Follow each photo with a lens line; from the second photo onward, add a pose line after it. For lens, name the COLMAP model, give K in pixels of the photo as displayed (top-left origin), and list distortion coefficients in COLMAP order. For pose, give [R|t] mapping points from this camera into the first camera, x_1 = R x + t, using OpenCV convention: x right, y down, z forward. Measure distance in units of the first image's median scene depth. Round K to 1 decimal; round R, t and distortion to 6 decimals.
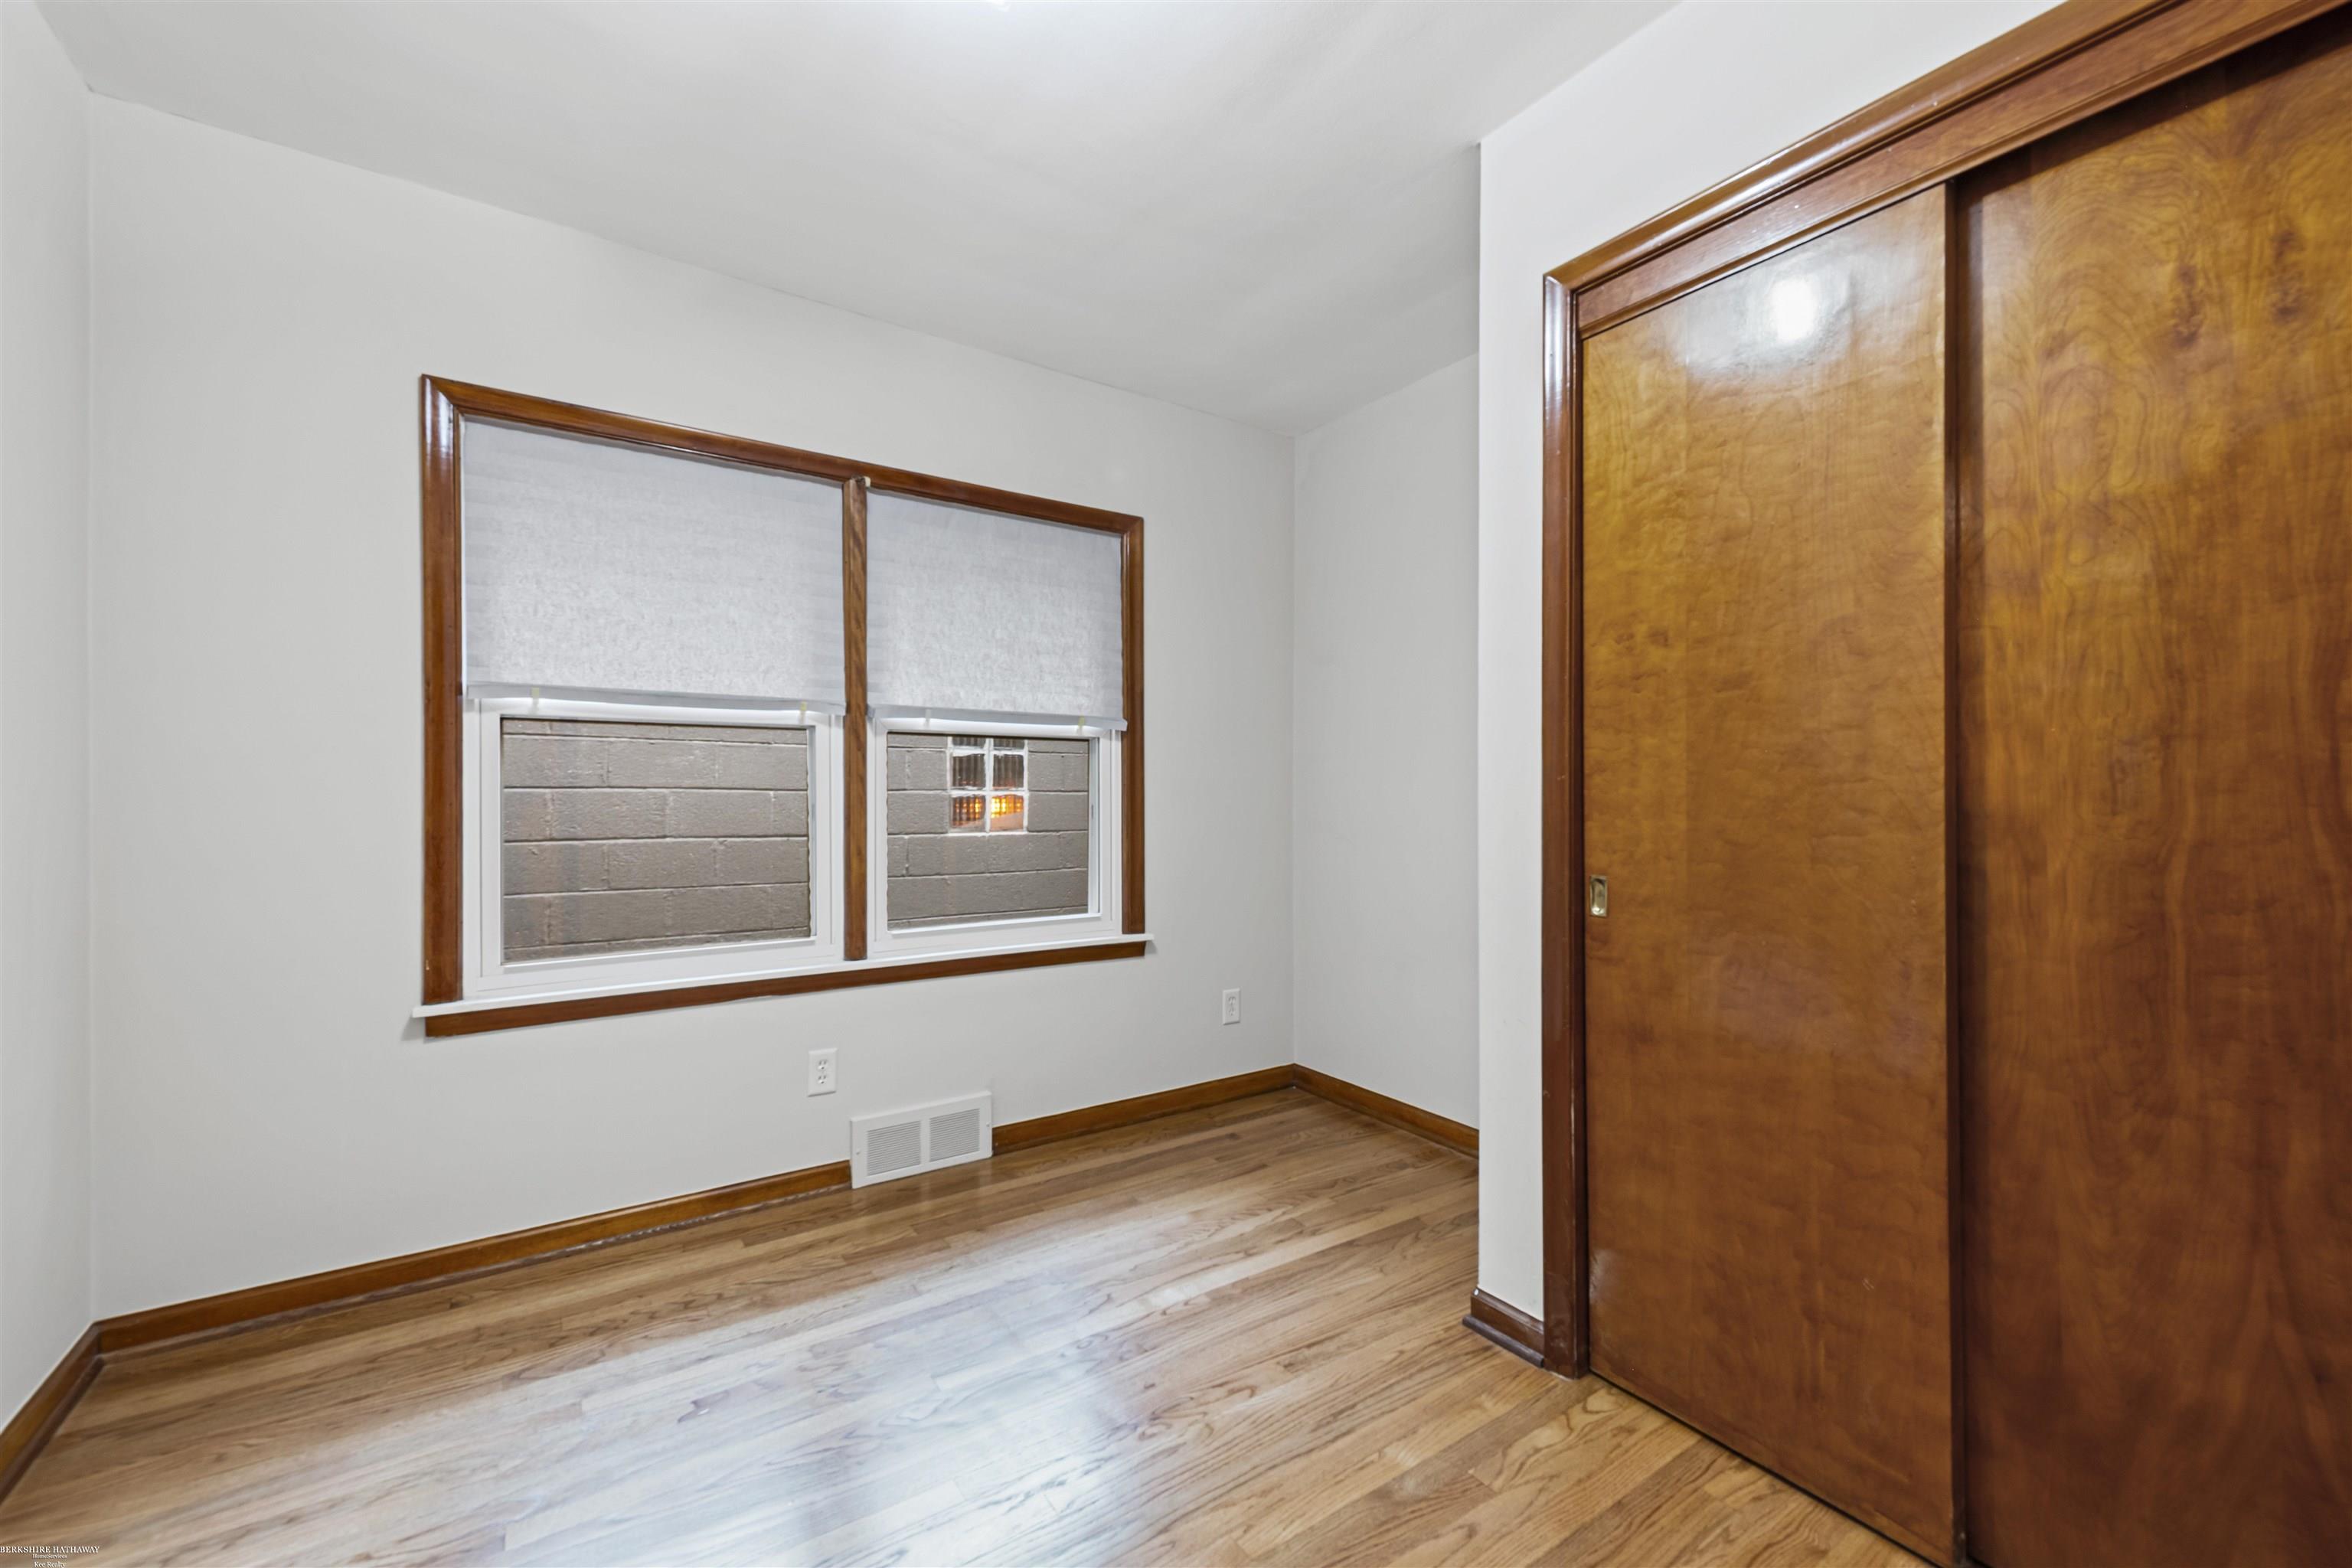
lens RADIAL K [[941.4, 0, 1175.6], [0, 941.4, 792.7], [0, 0, 1]] dist [0.015881, -0.002178]
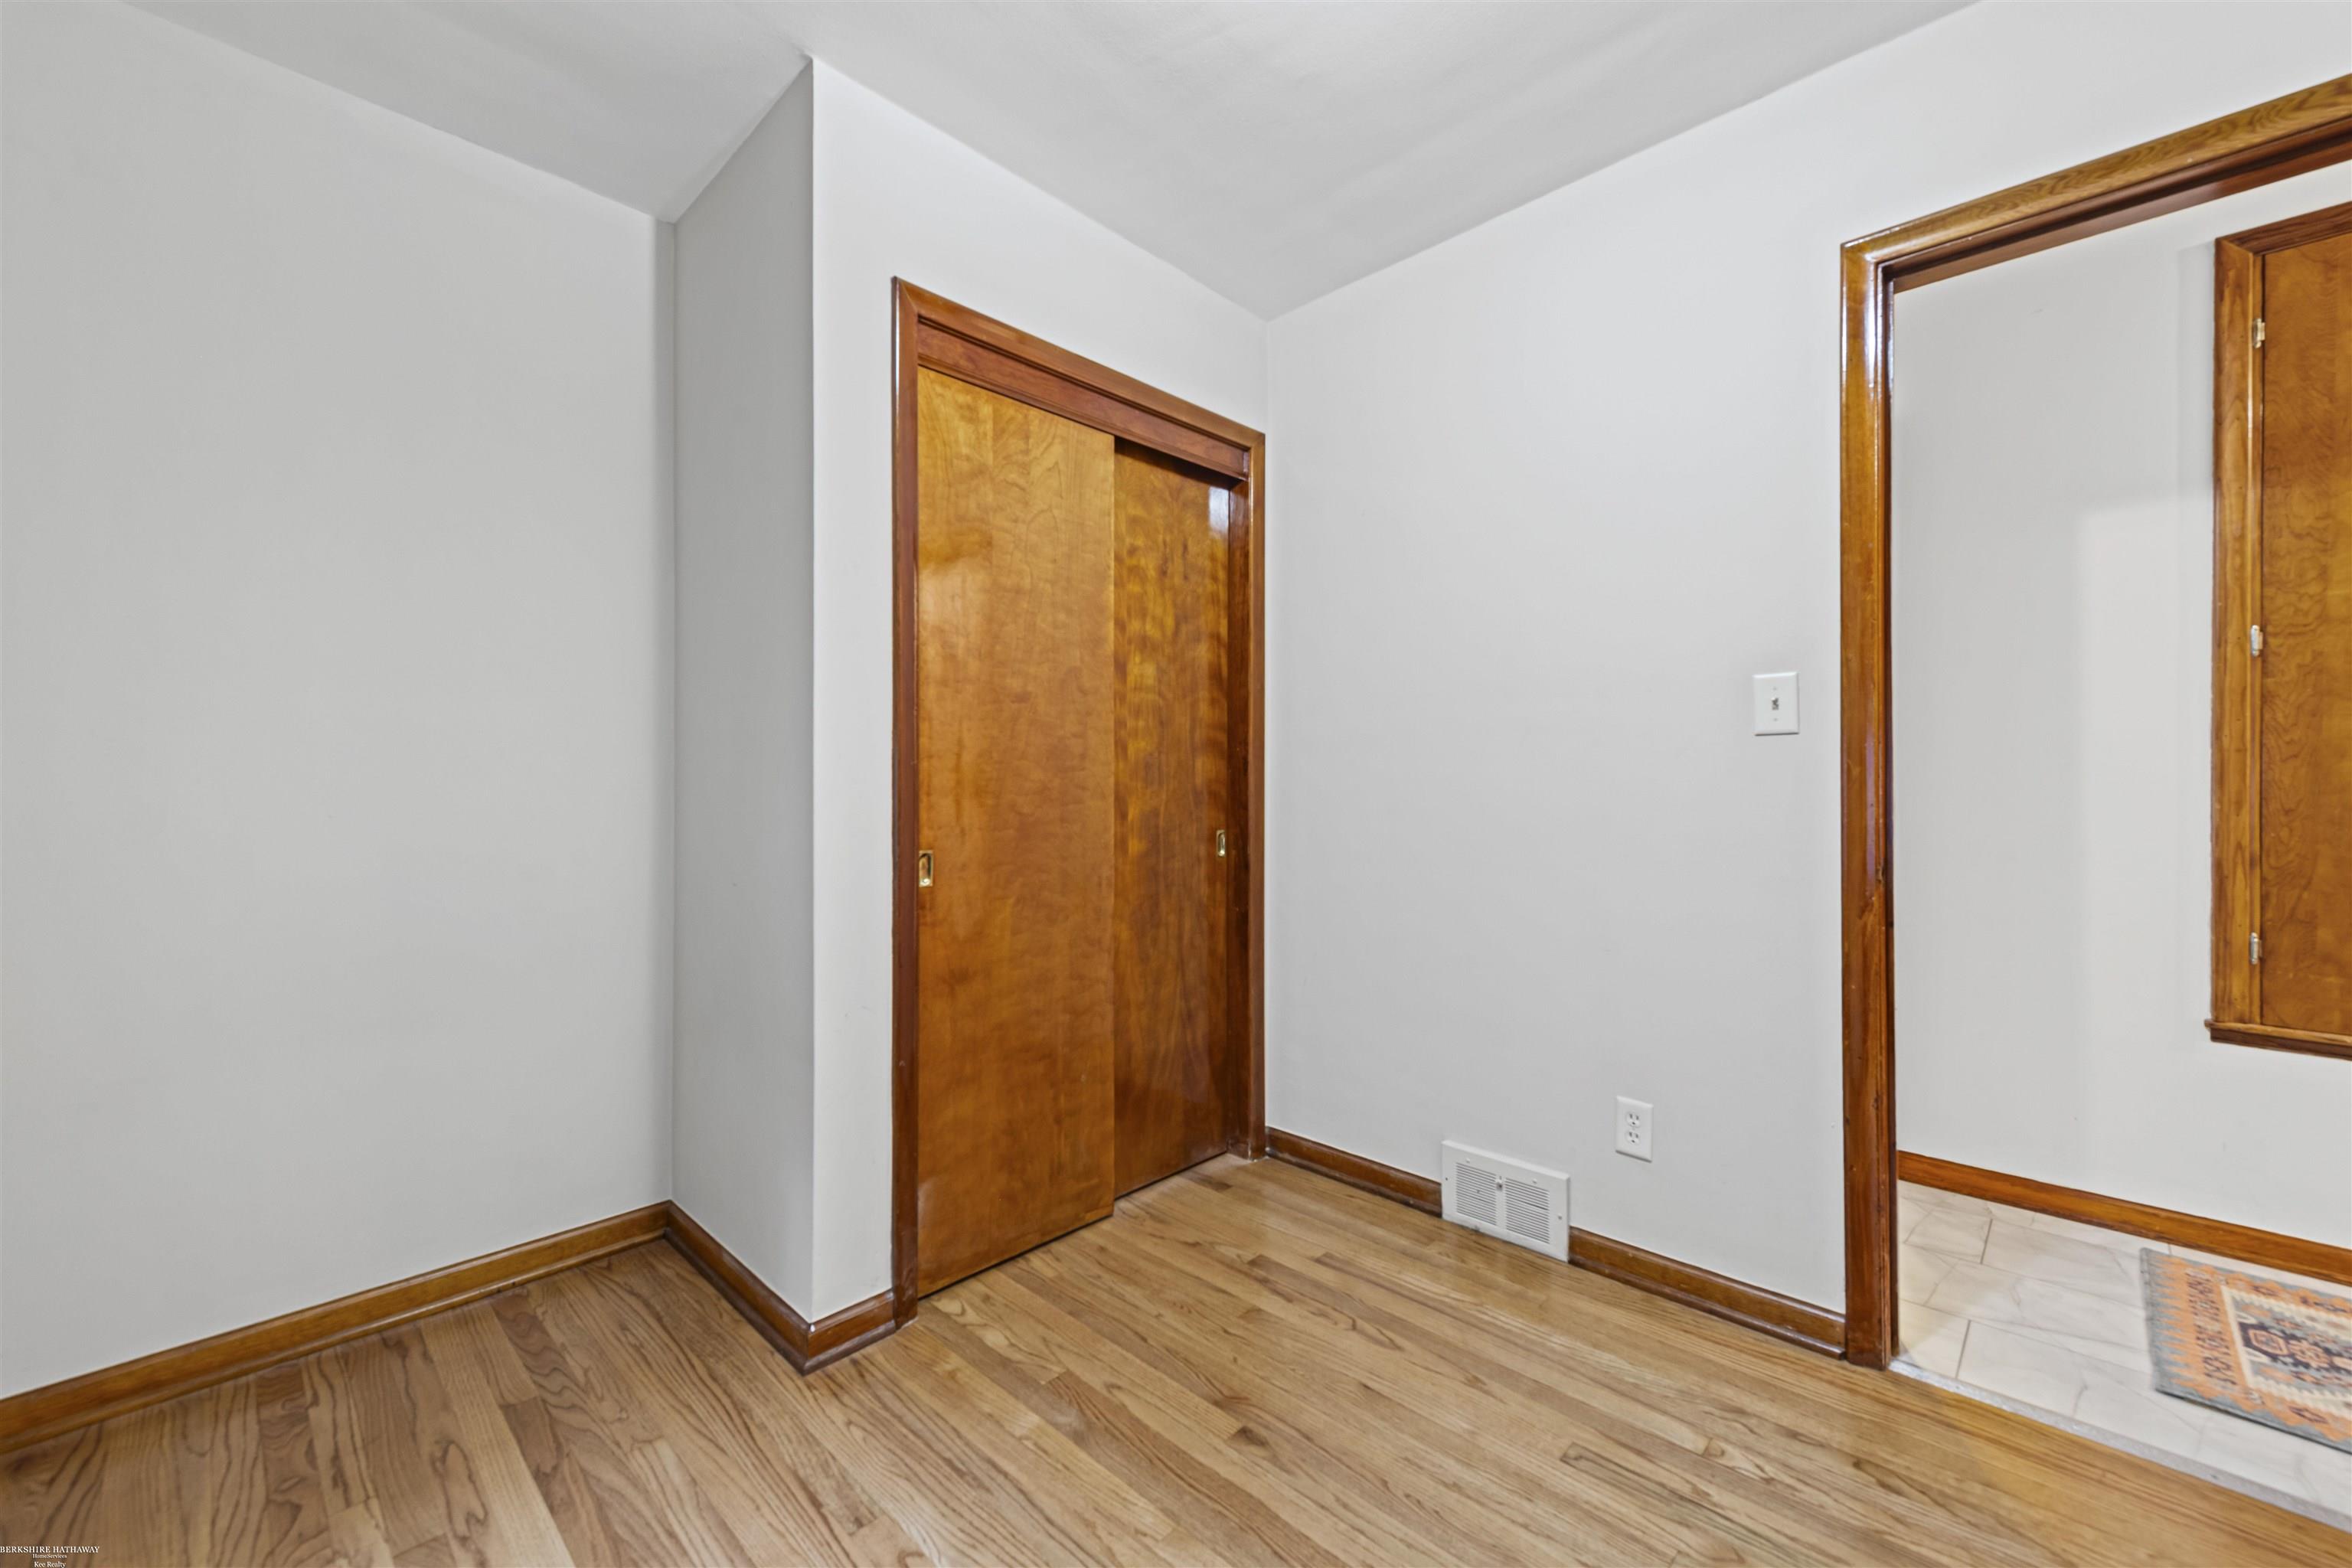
lens RADIAL K [[941.4, 0, 1175.7], [0, 941.4, 777.3], [0, 0, 1]] dist [0.015881, -0.002178]
pose [[-0.202035, 0.003299, 0.979373, -0.794990], [0.000227, 0.999994, -0.003322, 0.004689], [-0.979378, -0.000449, -0.202035, 1.043580]]
